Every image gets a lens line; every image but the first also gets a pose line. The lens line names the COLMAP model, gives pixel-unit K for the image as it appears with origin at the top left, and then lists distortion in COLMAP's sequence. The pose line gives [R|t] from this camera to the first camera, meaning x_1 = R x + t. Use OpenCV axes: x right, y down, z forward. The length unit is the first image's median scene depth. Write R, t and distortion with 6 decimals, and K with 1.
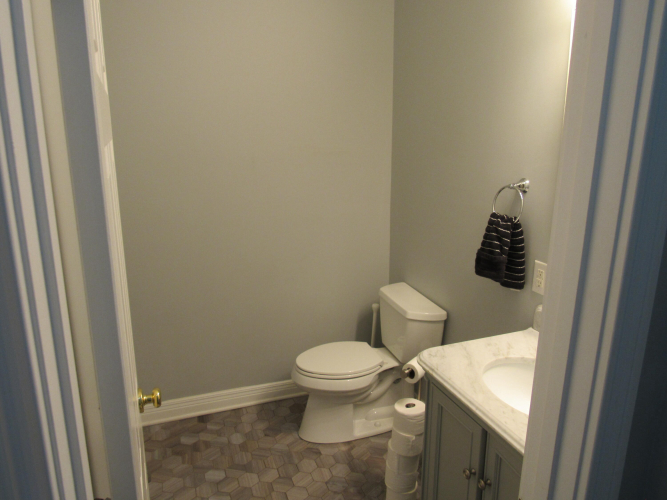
lens RADIAL K [[482.8, 0, 333.2], [0, 482.8, 250.4], [0, 0, 1]] dist [-0.025580, 0.022602]
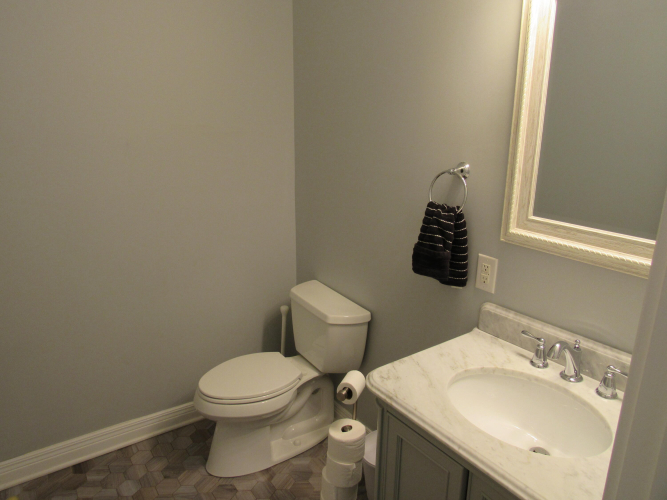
lens RADIAL K [[482.8, 0, 332.6], [0, 482.8, 248.5], [0, 0, 1]] dist [-0.025580, 0.022602]
pose [[0.966063, -0.058795, 0.251526, -0.051439], [0.051533, 0.998045, 0.035368, -0.025873], [-0.253114, -0.021206, 0.967204, 0.149007]]
